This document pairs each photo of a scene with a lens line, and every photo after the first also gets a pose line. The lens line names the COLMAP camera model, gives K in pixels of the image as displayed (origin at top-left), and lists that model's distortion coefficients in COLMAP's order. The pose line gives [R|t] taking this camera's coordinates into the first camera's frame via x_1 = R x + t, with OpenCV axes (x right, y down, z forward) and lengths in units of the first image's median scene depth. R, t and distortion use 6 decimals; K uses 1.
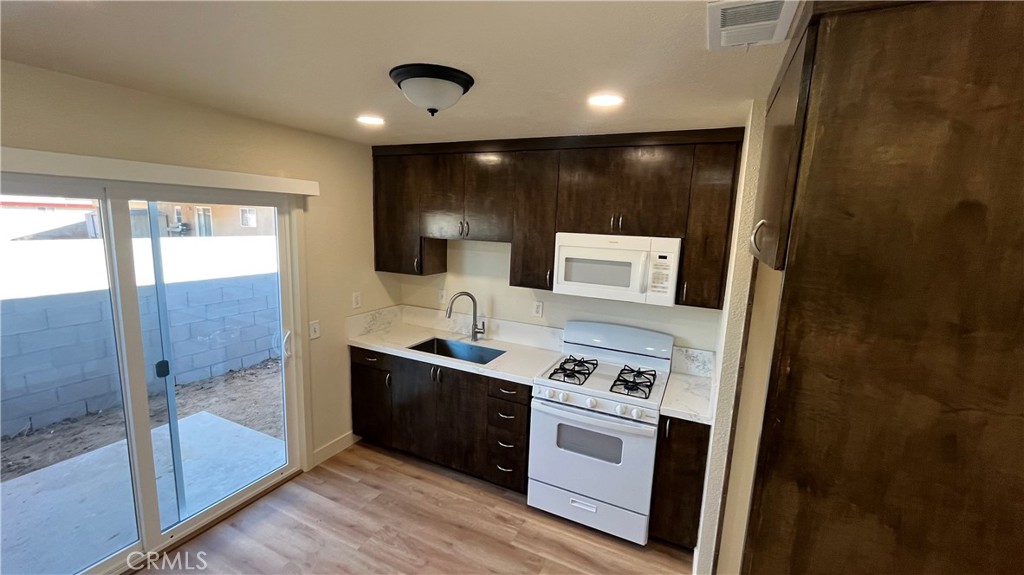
lens RADIAL K [[412.5, 0, 512.0], [0, 412.5, 287.5], [0, 0, 1]] dist [-0.003716, -0.000301]
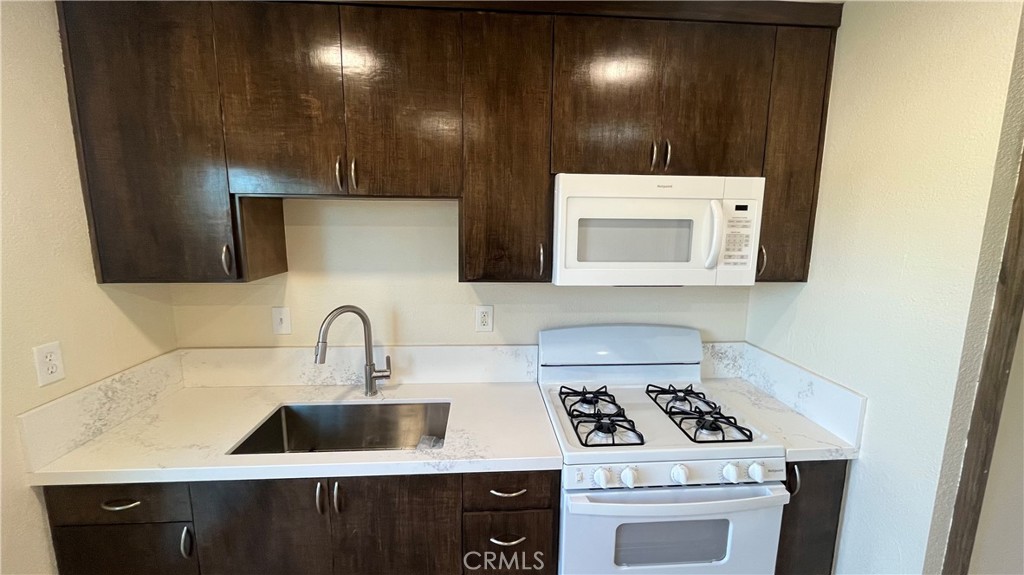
lens RADIAL K [[412.5, 0, 512.0], [0, 412.5, 287.5], [0, 0, 1]] dist [-0.003716, -0.000301]
pose [[0.867240, -0.107981, 0.486041, -0.216125], [0.102144, 0.994021, 0.038582, -0.011632], [-0.487301, 0.016186, 0.873084, 0.548145]]
